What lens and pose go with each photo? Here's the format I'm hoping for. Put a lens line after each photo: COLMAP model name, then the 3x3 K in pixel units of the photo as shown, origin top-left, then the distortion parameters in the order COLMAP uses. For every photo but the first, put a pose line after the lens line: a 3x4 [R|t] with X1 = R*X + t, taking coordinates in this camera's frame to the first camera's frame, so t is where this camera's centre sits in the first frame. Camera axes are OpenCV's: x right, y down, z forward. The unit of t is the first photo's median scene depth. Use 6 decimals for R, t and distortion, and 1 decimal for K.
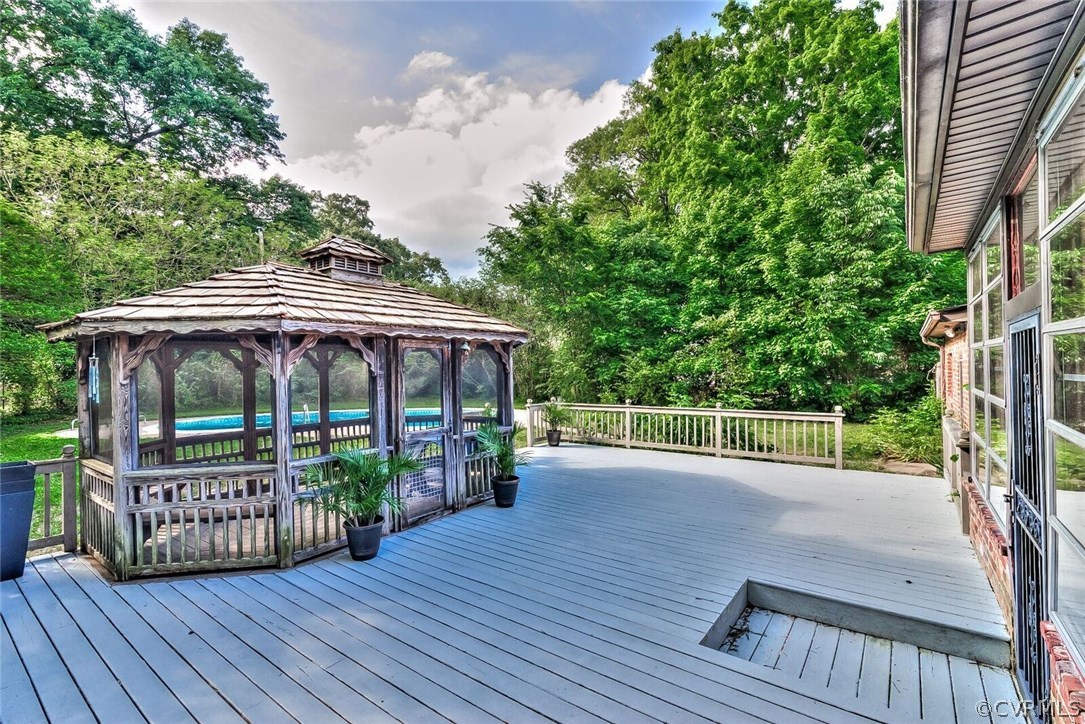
lens RADIAL K [[486.9, 0, 543.2], [0, 486.9, 360.0], [0, 0, 1]] dist [0.001076, -0.000112]
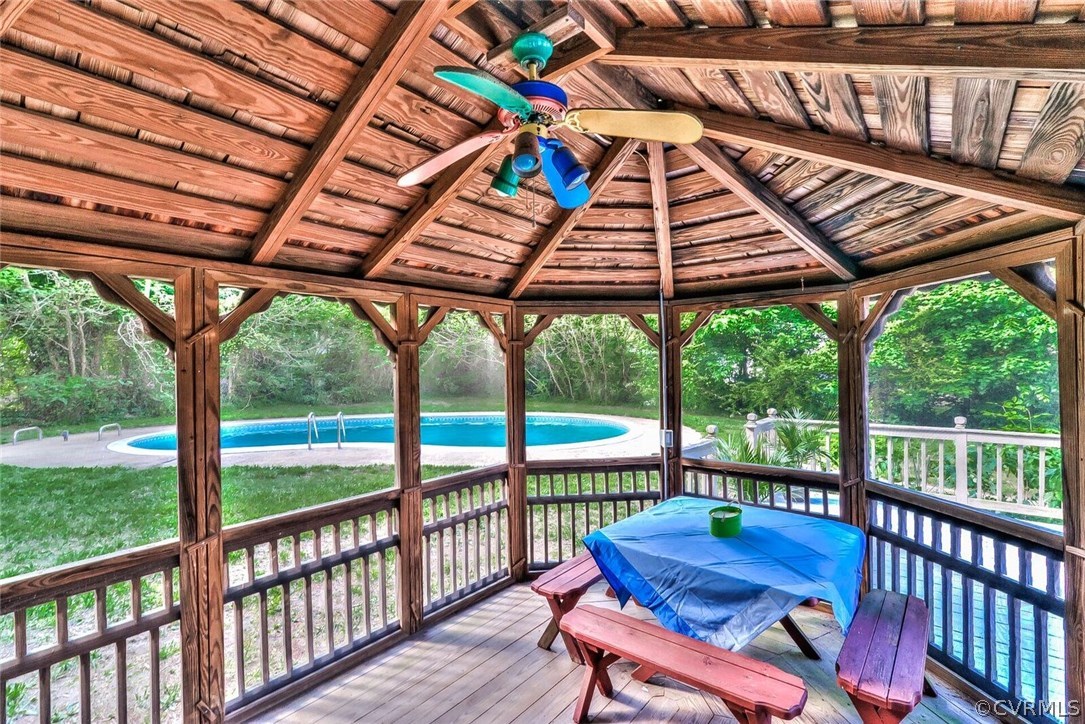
lens RADIAL K [[486.9, 0, 543.2], [0, 486.9, 360.0], [0, 0, 1]] dist [0.001076, -0.000112]
pose [[0.999229, 0.003323, -0.039115, -0.146031], [-0.003047, 0.999970, 0.007121, 0.010611], [0.039138, -0.006997, 0.999209, 0.276181]]
